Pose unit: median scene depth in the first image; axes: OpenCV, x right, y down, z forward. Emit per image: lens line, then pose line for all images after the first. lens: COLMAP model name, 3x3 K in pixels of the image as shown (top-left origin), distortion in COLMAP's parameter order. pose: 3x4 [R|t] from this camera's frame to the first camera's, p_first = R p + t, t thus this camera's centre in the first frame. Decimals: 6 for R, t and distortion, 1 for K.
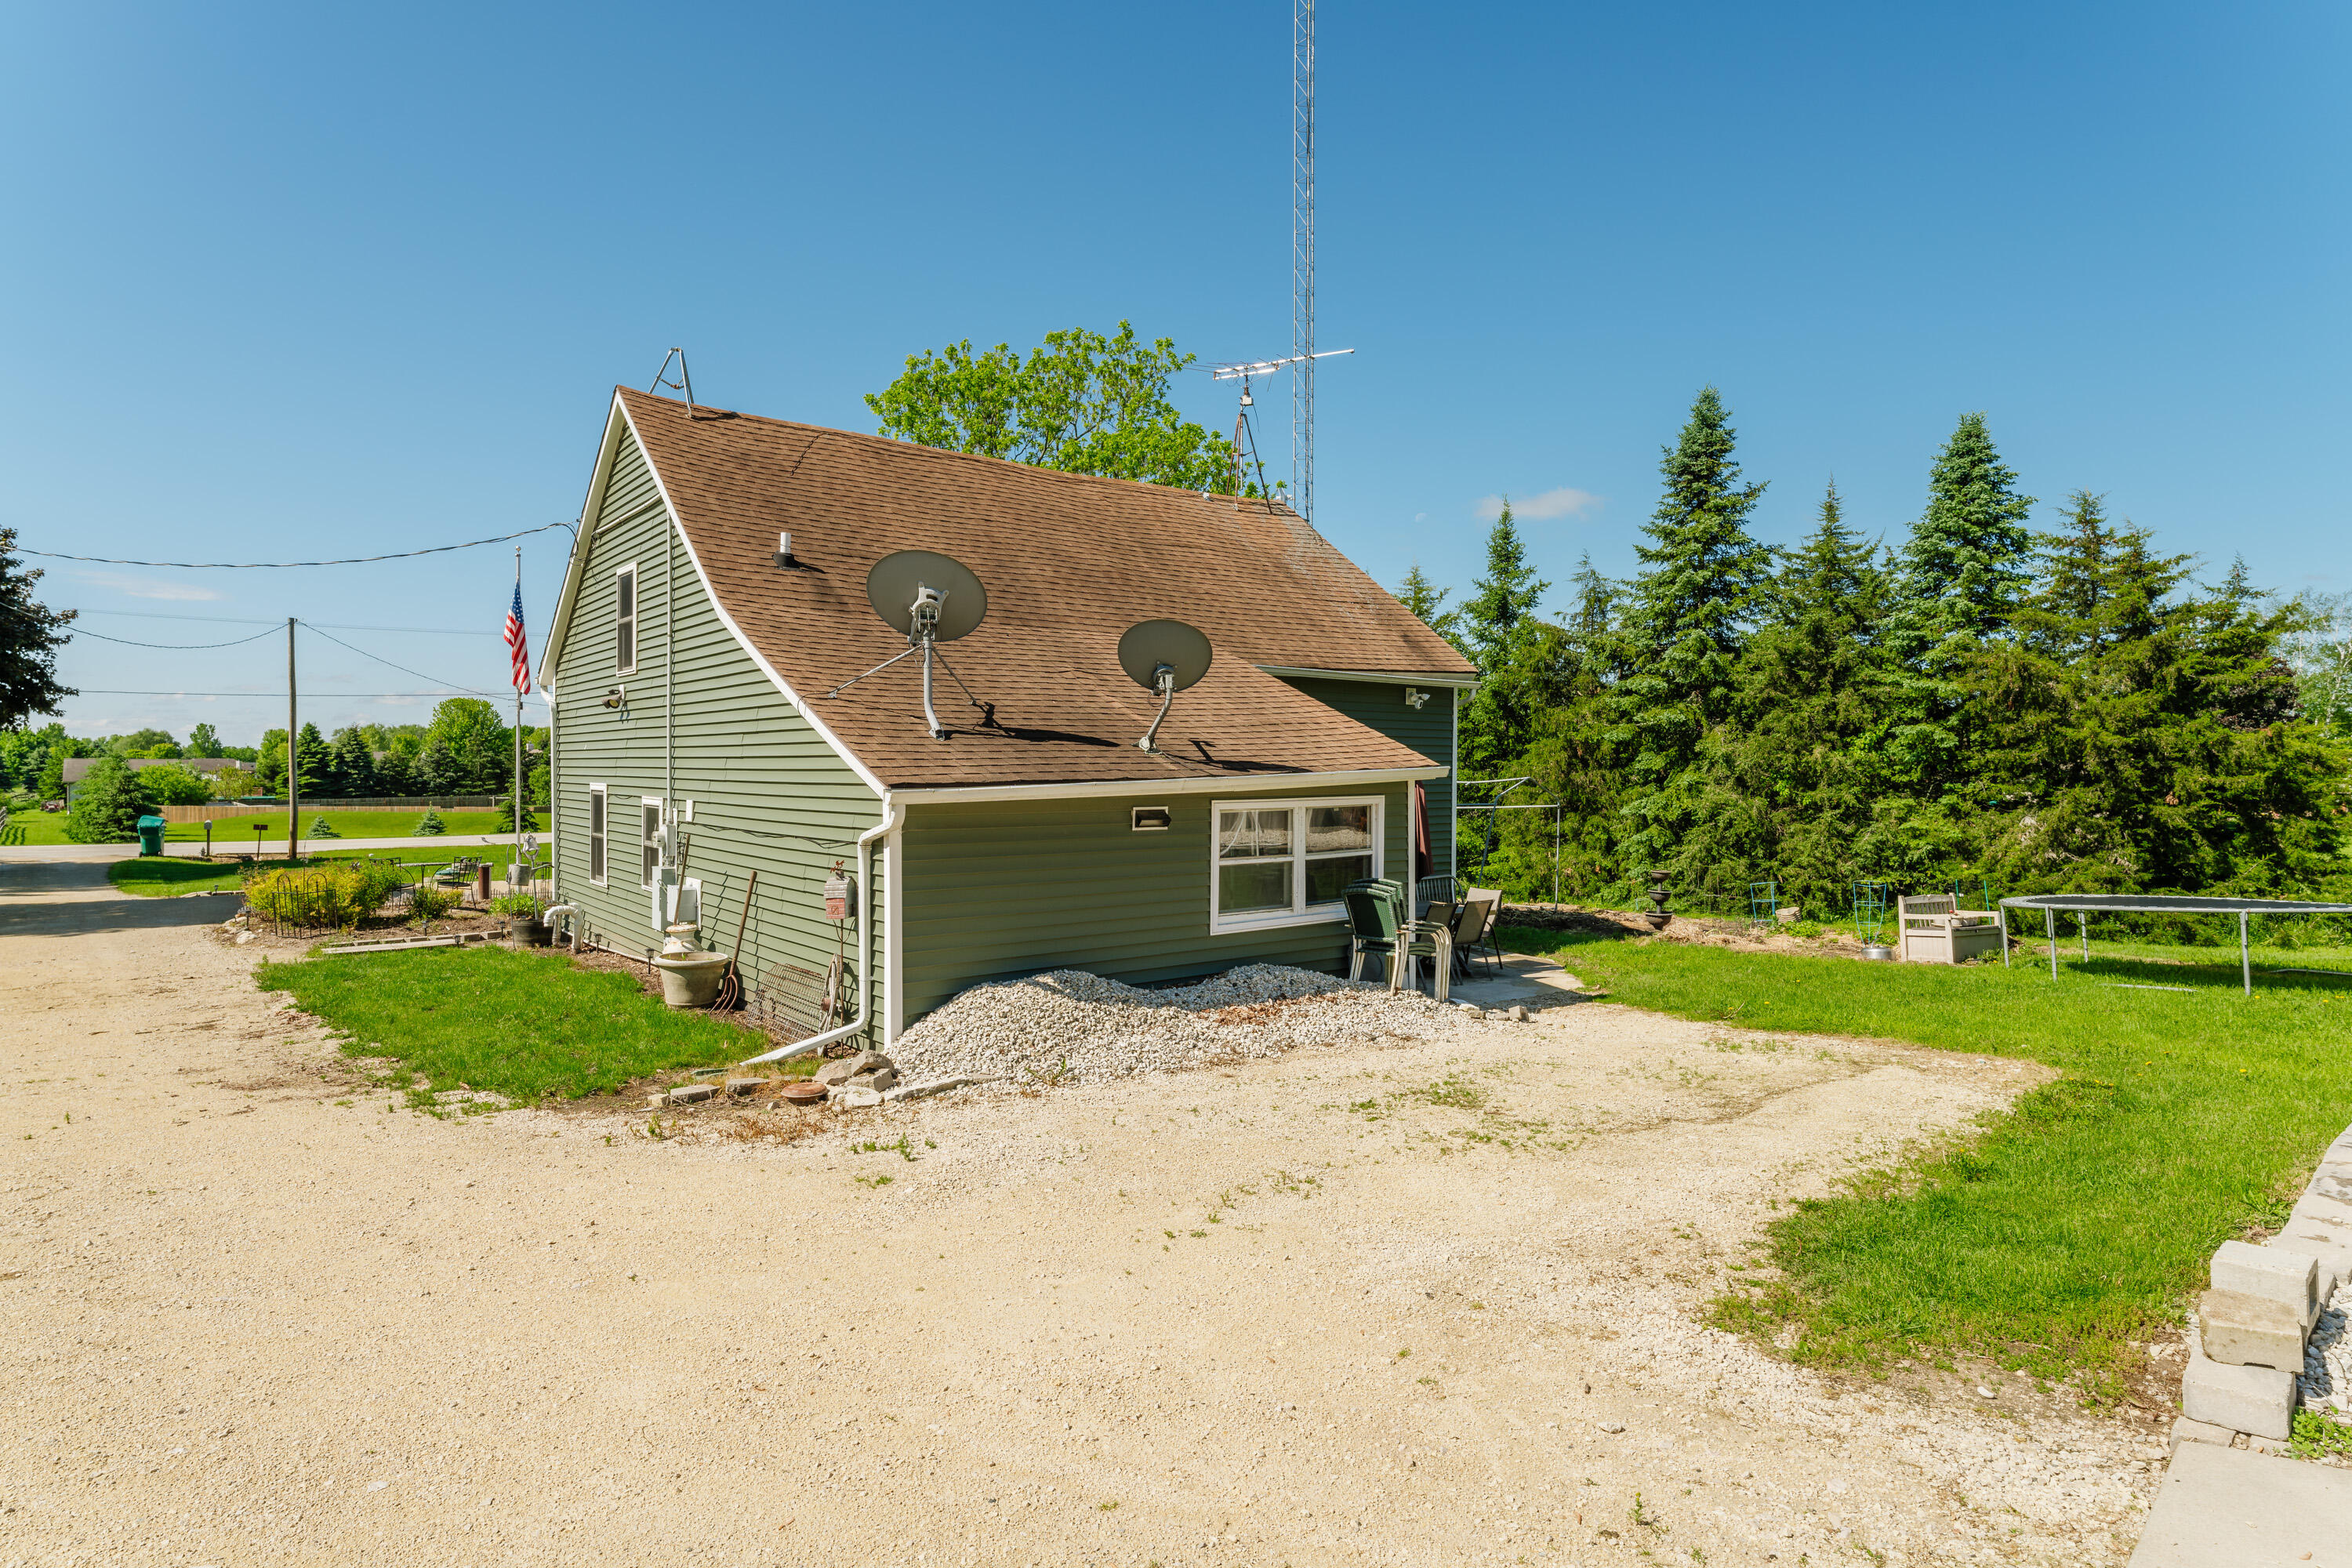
lens RADIAL K [[1251.7, 0, 1176.0], [0, 1251.7, 784.0], [0, 0, 1]] dist [-0.004901, 0.002811]
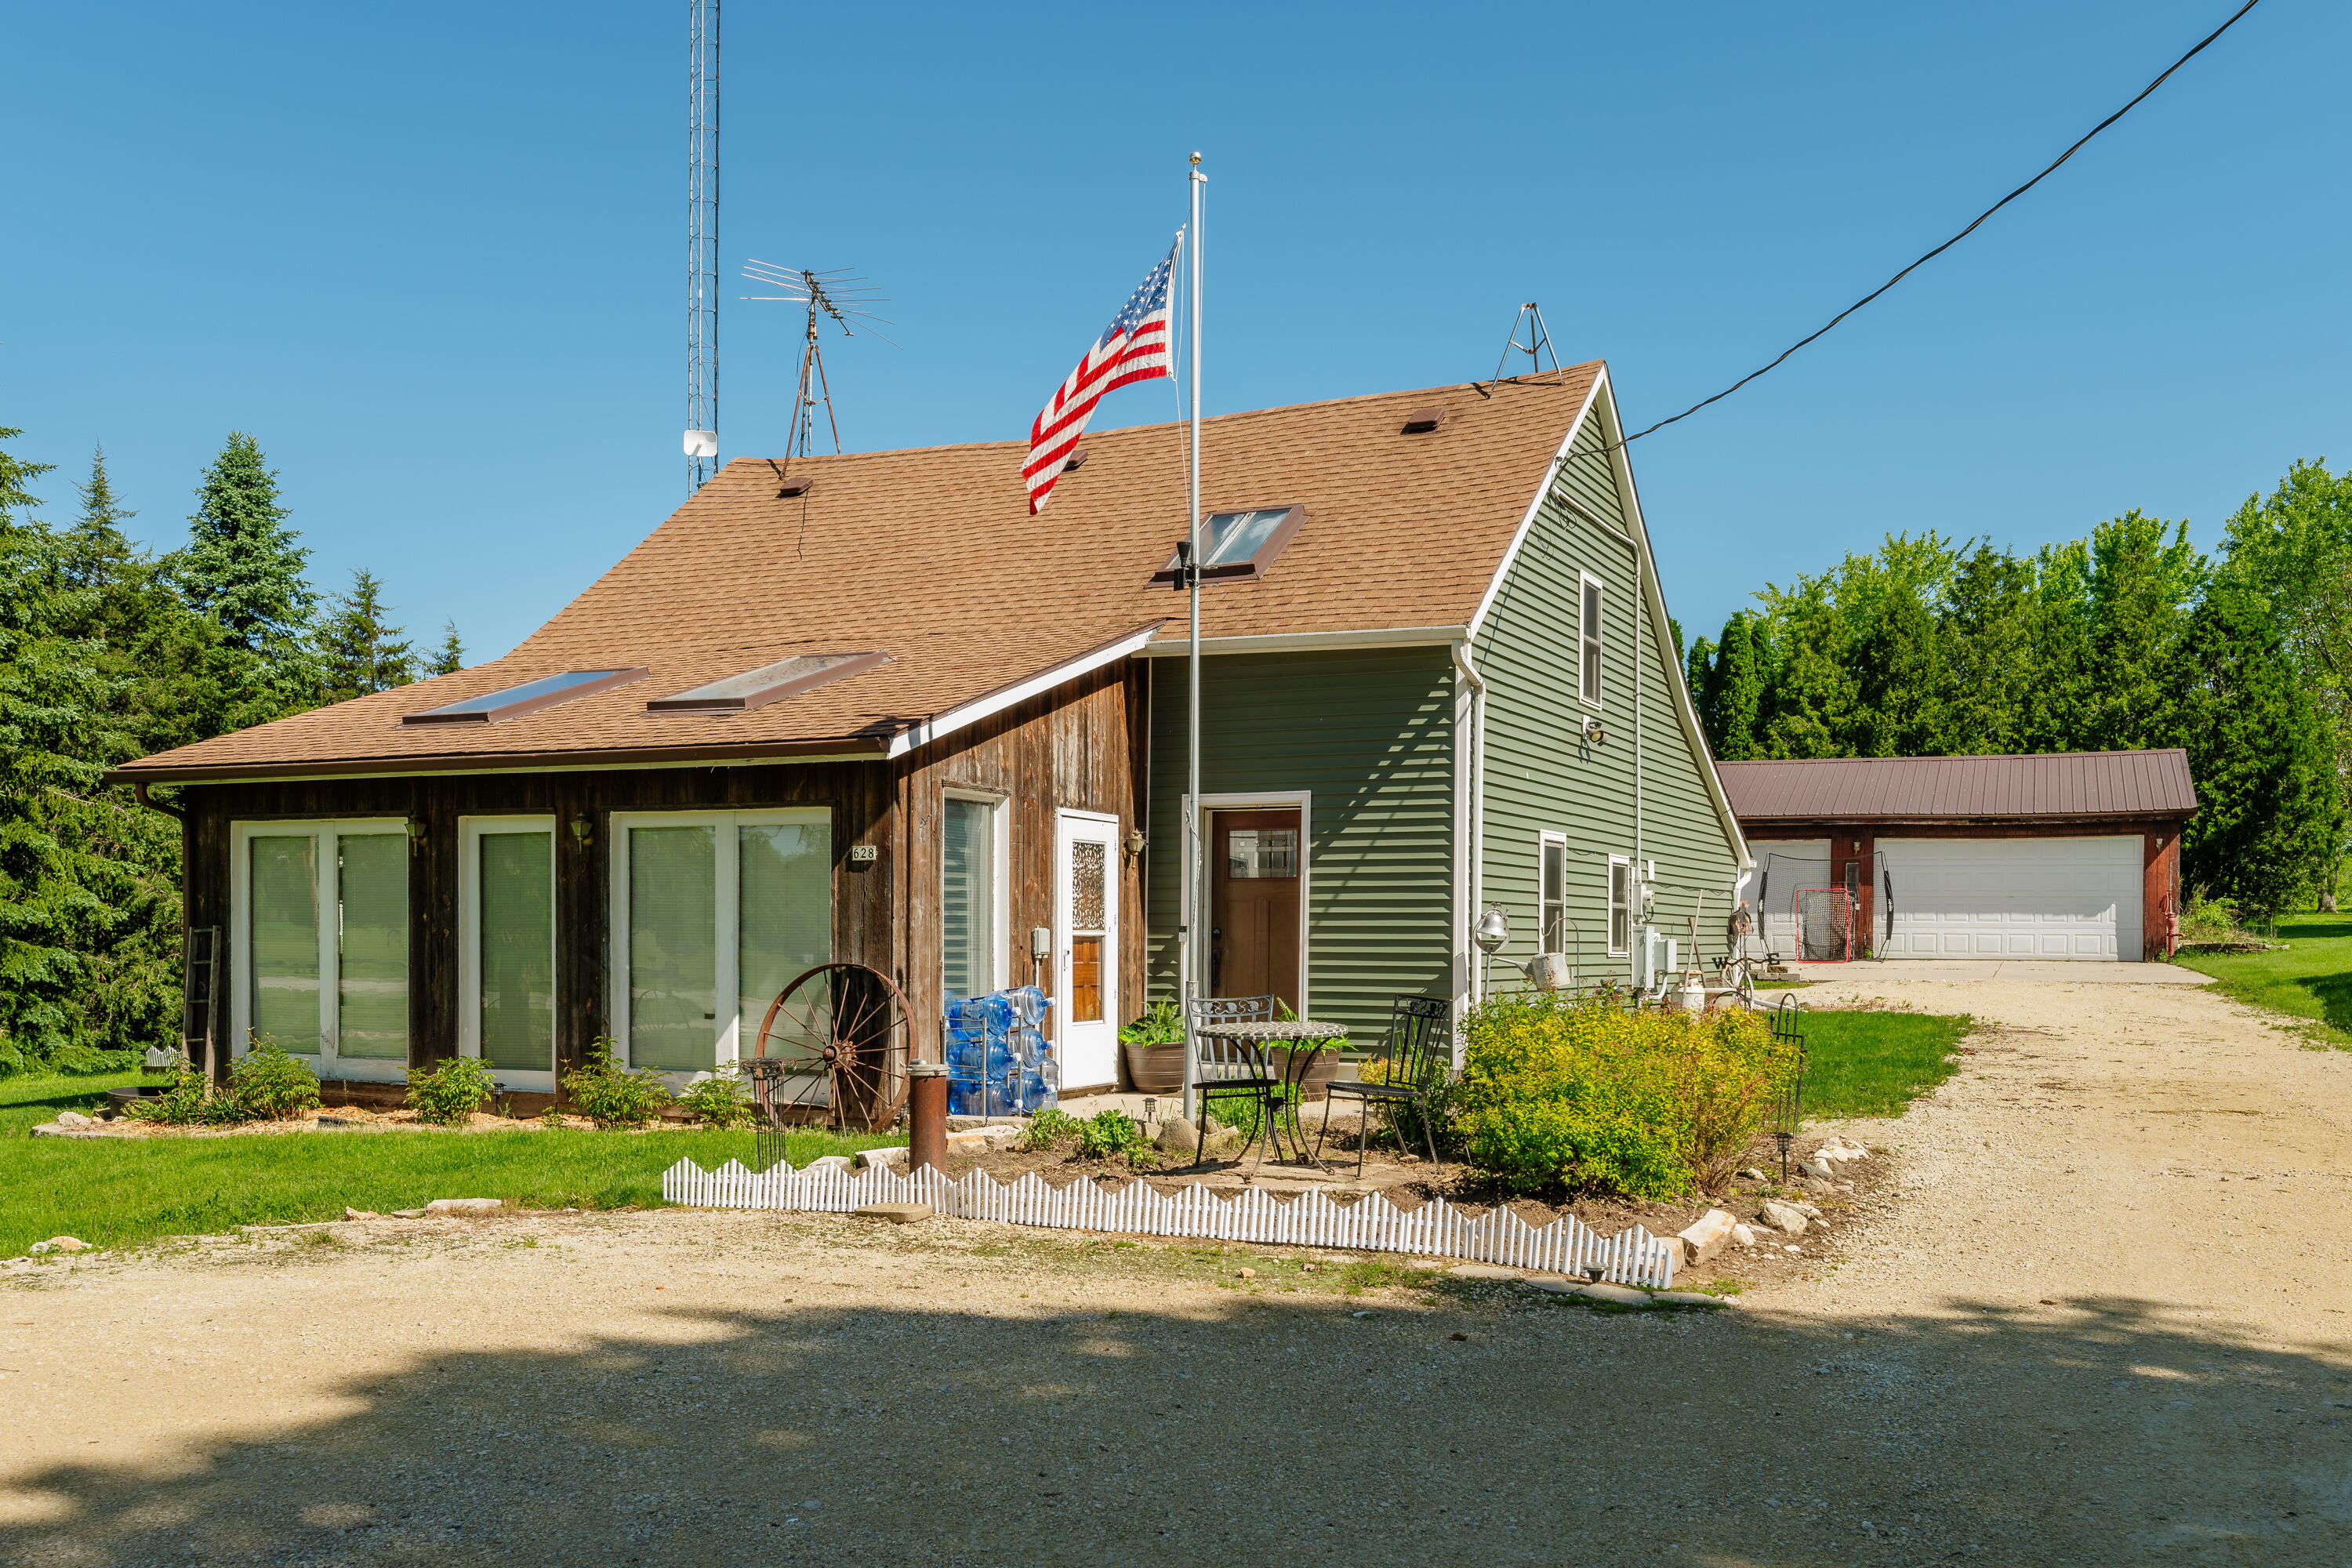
lens RADIAL K [[2114.0, 0, 1151.0], [0, 2114.0, 967.4], [0, 0, 1]] dist [0.019112, -0.005901]
pose [[-0.423004, -0.015061, 0.906003, -0.884677], [0.005030, 0.999807, 0.018969, 0.032531], [-0.906114, 0.012581, -0.422847, 1.031092]]
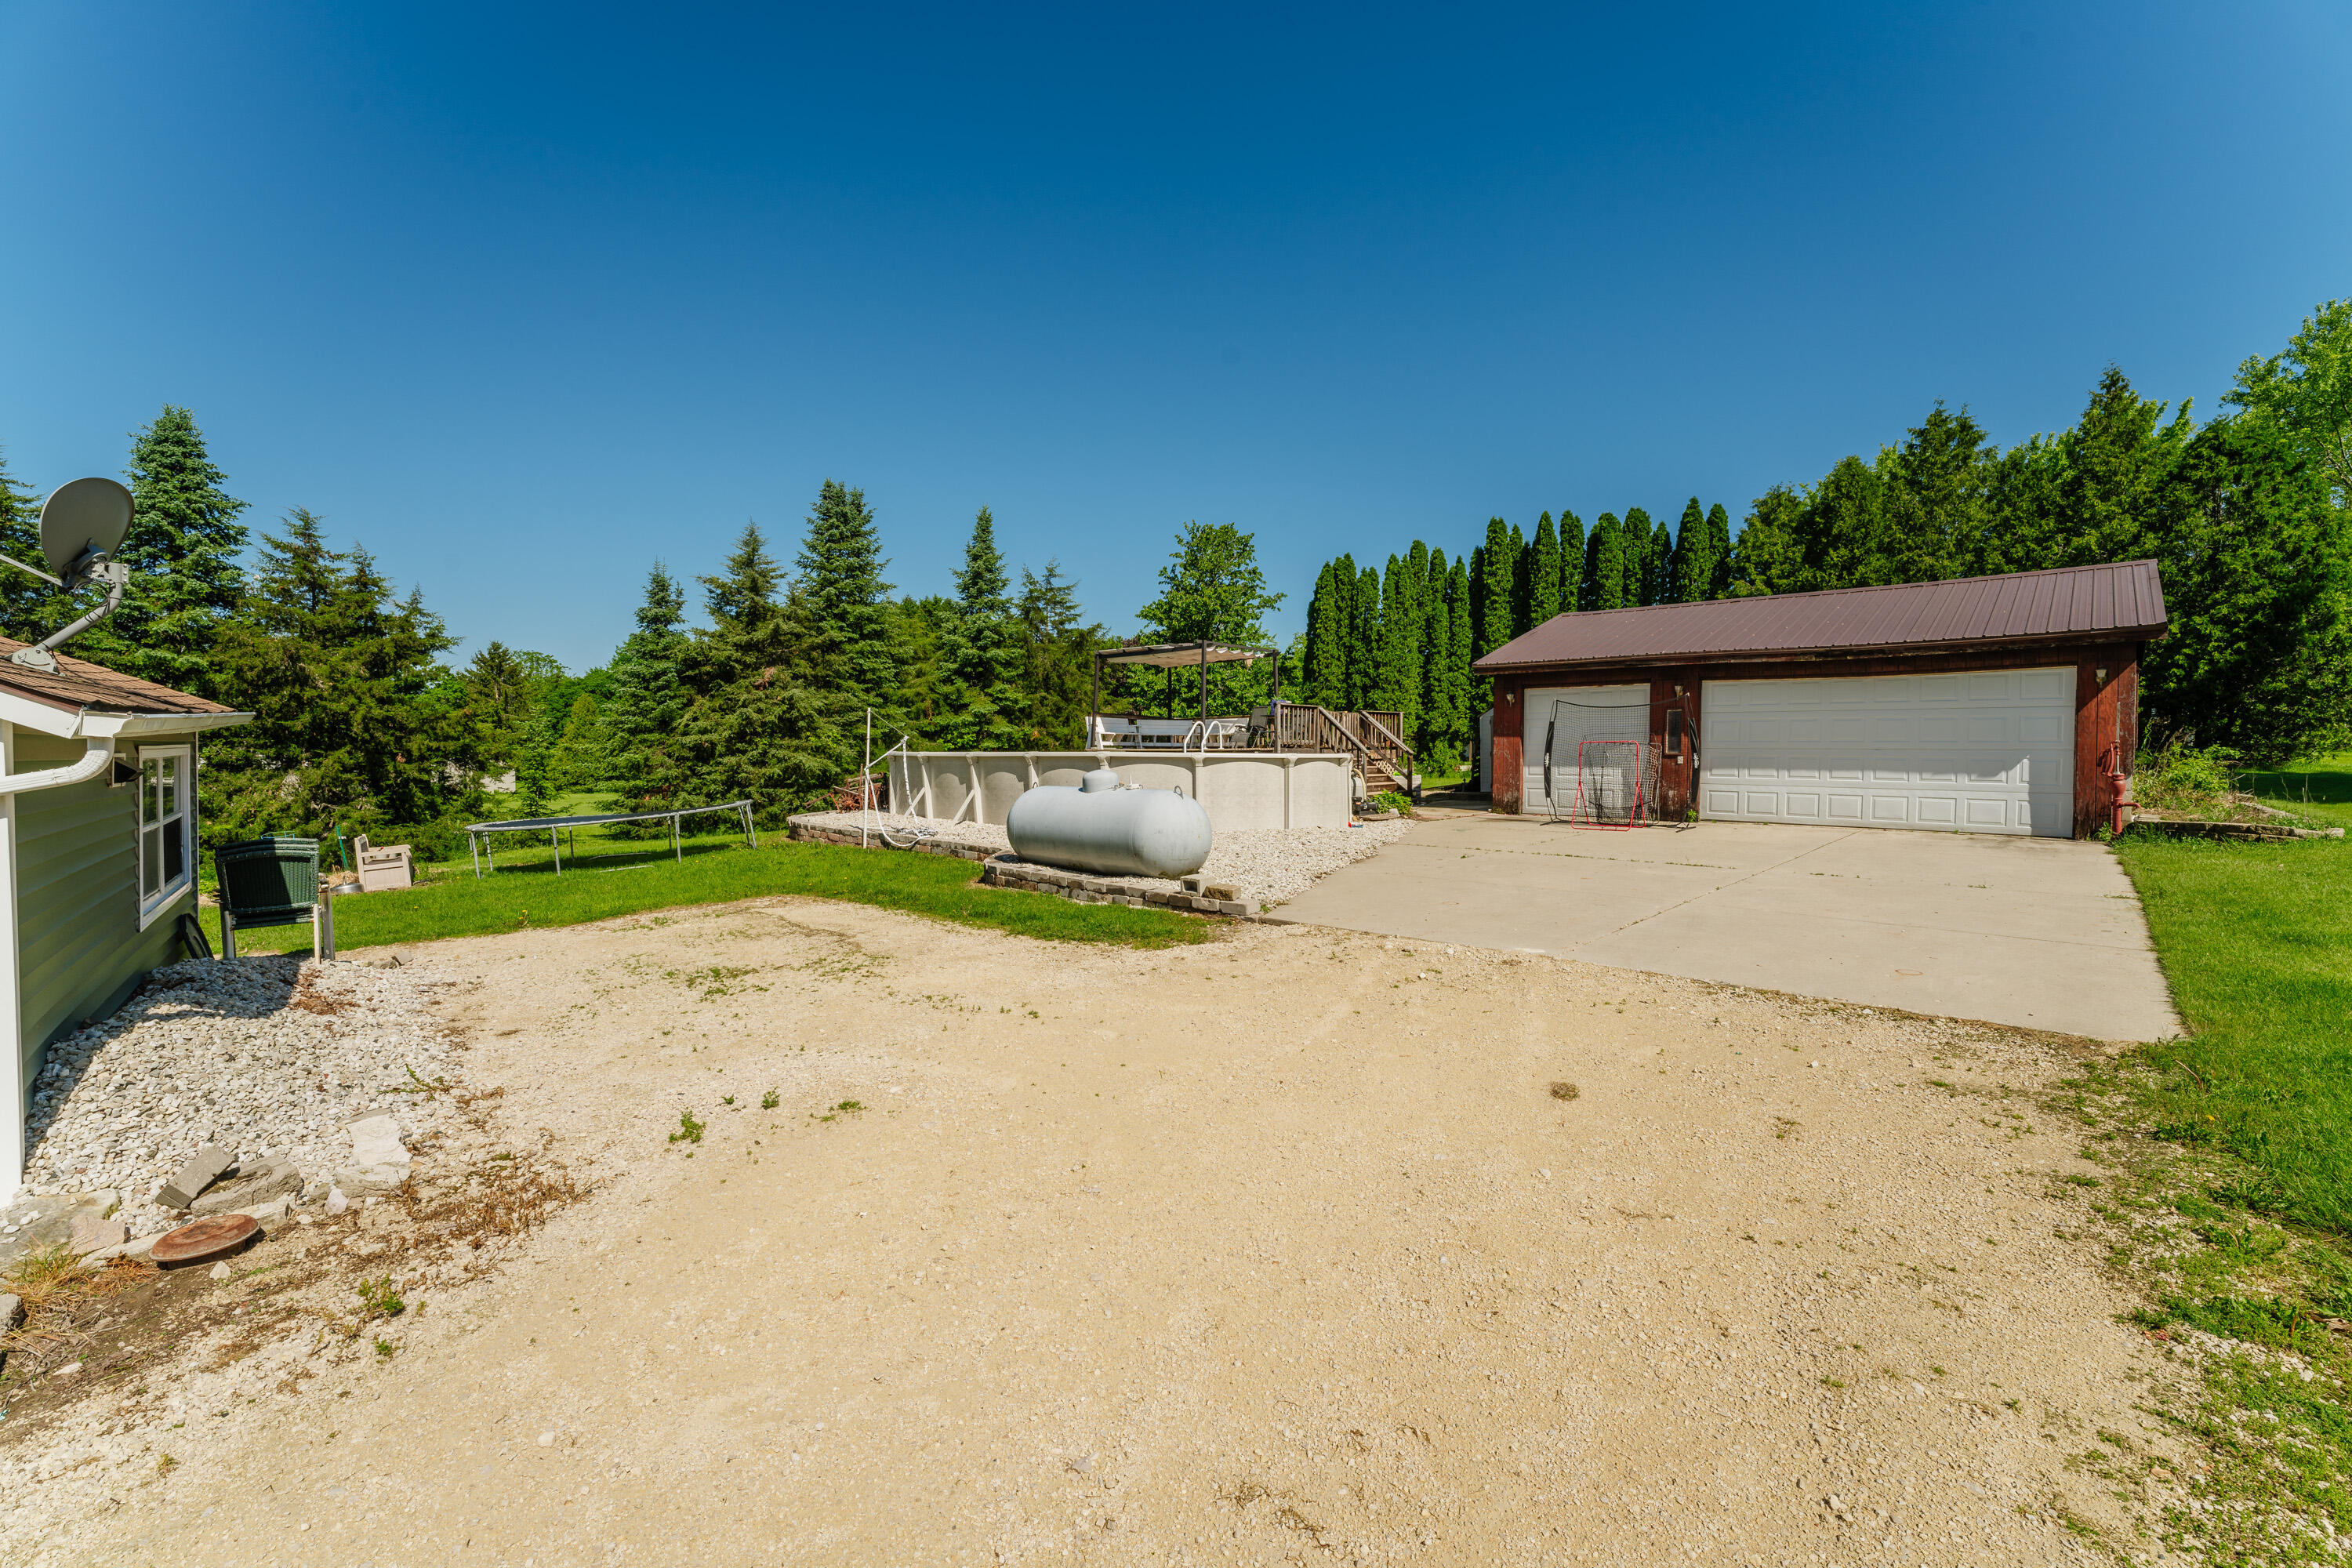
lens RADIAL K [[962.3, 0, 1176.0], [0, 962.3, 784.0], [0, 0, 1]] dist [-0.033661, 0.007505]
pose [[-0.059077, -0.034488, 0.997658, -0.217647], [0.008591, 0.999348, 0.035055, 0.008976], [-0.998216, 0.010642, -0.058742, 0.174179]]
